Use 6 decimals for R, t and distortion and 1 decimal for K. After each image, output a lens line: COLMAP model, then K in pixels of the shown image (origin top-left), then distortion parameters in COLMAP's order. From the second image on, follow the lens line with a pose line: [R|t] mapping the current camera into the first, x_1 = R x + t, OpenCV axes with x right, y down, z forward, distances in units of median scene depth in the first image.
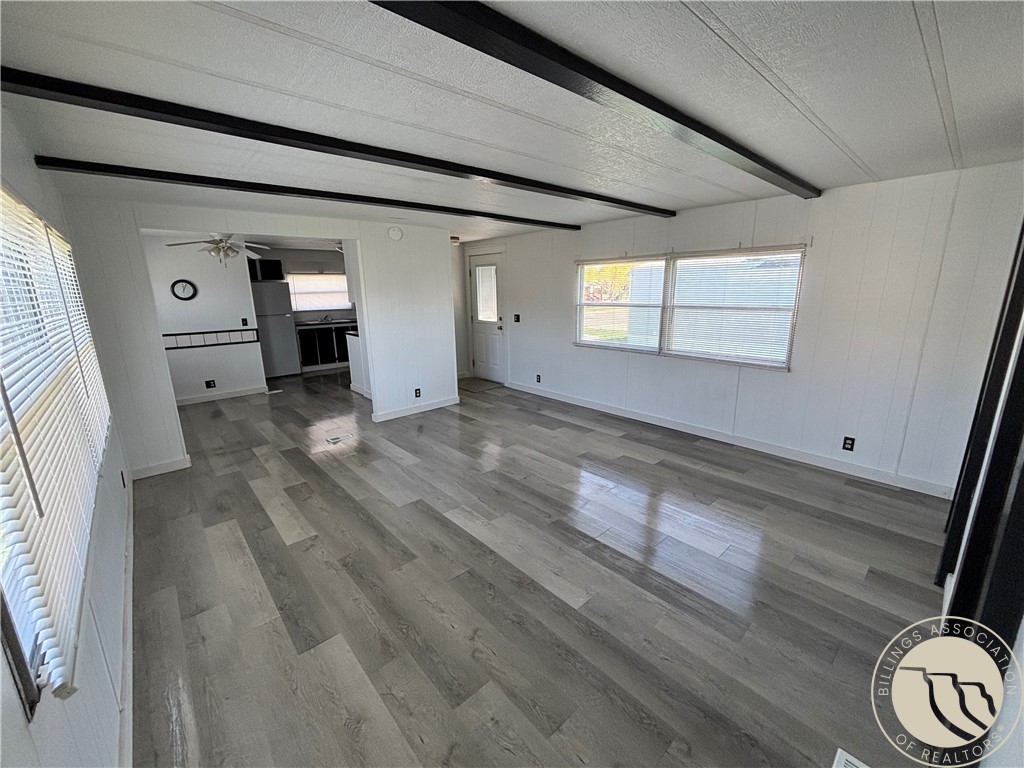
lens RADIAL K [[413.9, 0, 512.0], [0, 413.9, 384.0], [0, 0, 1]] dist [-0.000587, -0.000032]
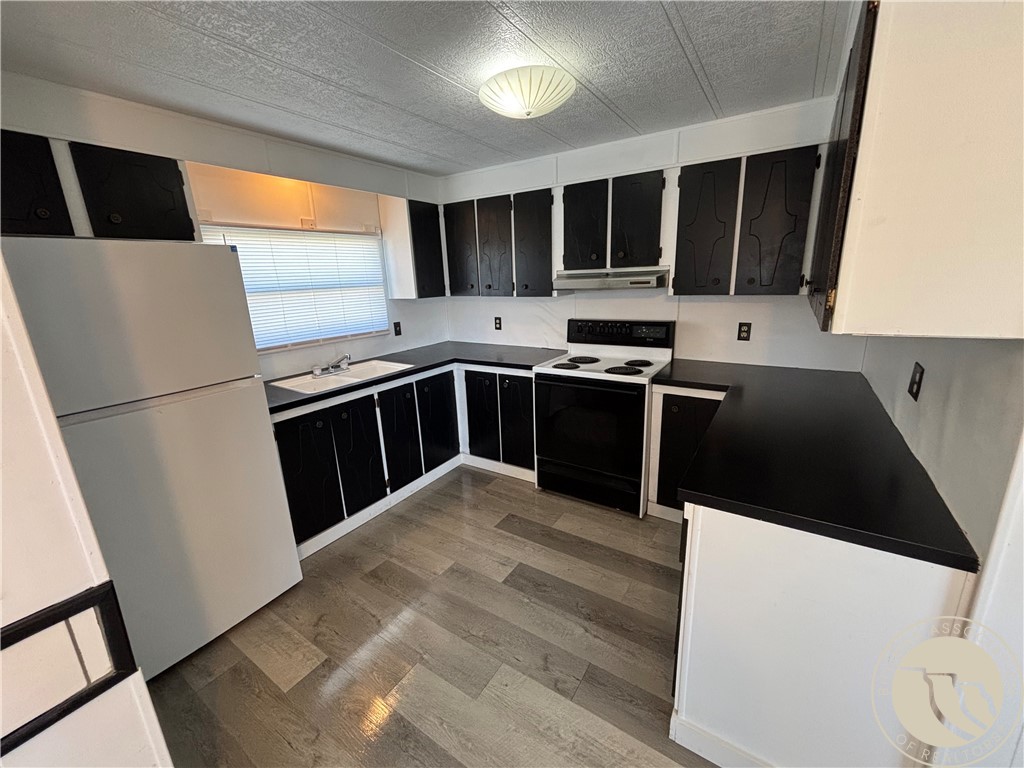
lens RADIAL K [[411.2, 0, 512.0], [0, 411.2, 384.0], [0, 0, 1]] dist [0.000637, 0.000068]
pose [[0.965700, -0.088147, 0.244243, -0.433694], [0.084653, 0.996102, 0.024787, -0.152804], [-0.245476, -0.003261, 0.969397, 0.705557]]
